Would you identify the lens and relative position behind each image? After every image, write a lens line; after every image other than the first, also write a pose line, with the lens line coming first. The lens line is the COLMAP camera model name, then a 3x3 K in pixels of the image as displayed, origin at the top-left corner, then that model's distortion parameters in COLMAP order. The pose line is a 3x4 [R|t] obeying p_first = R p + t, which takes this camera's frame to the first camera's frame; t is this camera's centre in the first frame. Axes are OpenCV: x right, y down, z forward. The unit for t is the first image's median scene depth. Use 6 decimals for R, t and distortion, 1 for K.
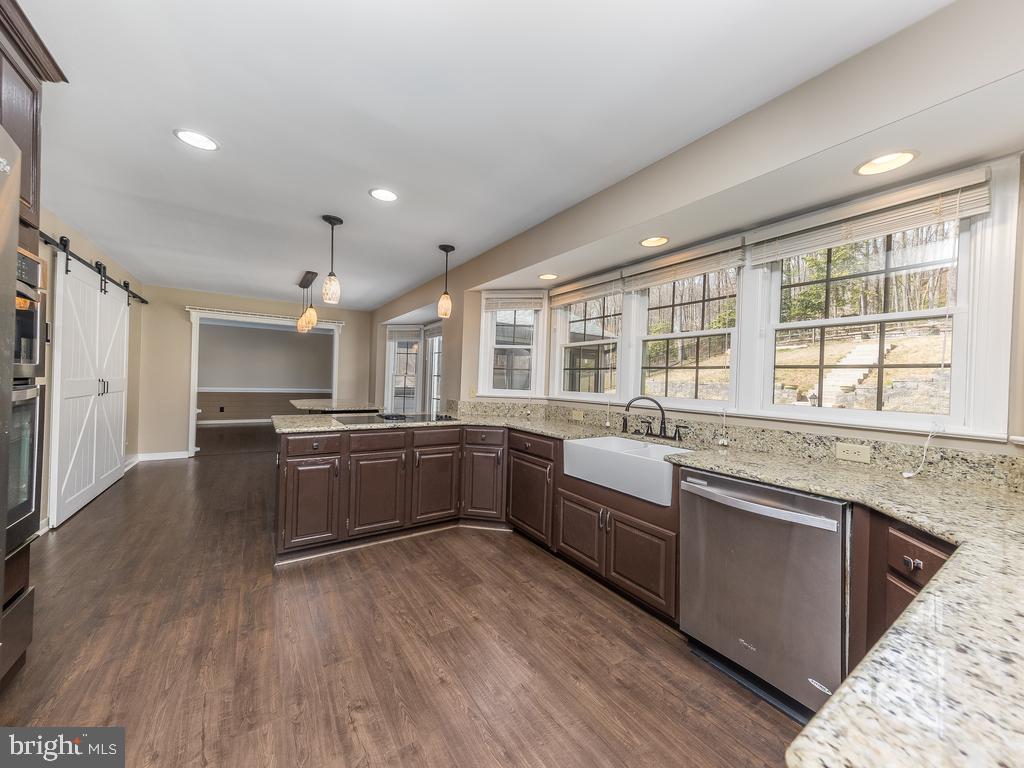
lens RADIAL K [[368.4, 0, 505.8], [0, 368.4, 381.1], [0, 0, 1]] dist [0.003083, -0.000366]
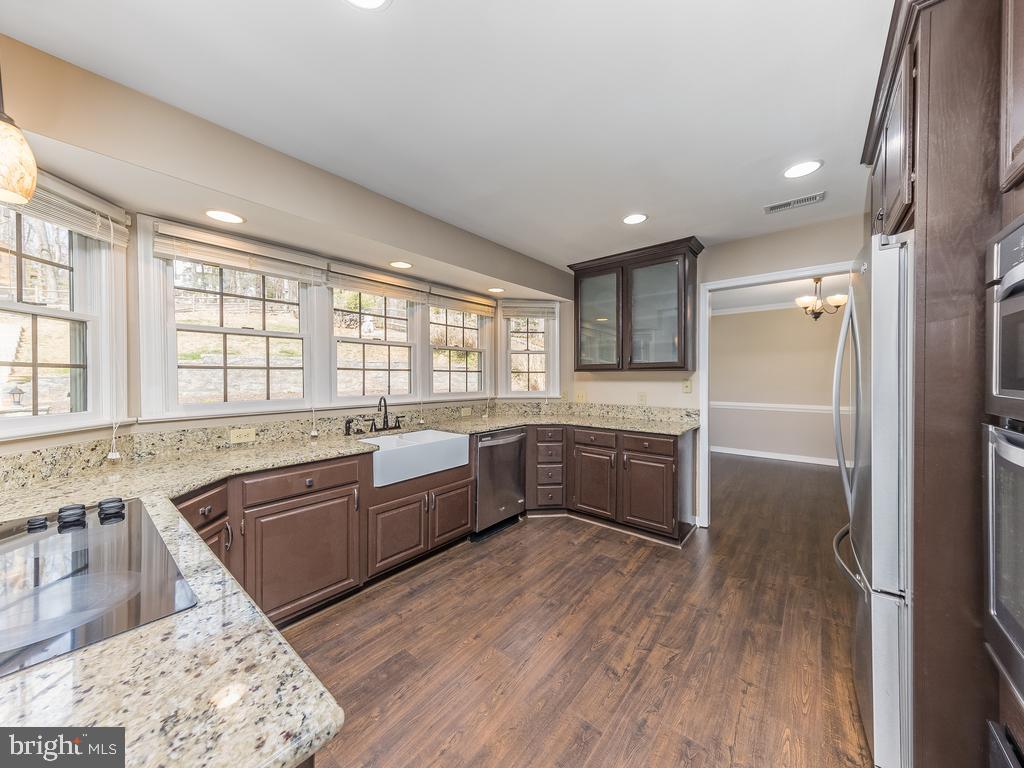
lens RADIAL K [[368.4, 0, 510.1], [0, 368.4, 379.1], [0, 0, 1]] dist [0.003083, -0.000366]
pose [[-0.281045, -0.034015, 0.959092, -0.832447], [-0.002240, 0.999392, 0.034788, -0.050800], [-0.959692, 0.007629, -0.280950, 0.977710]]
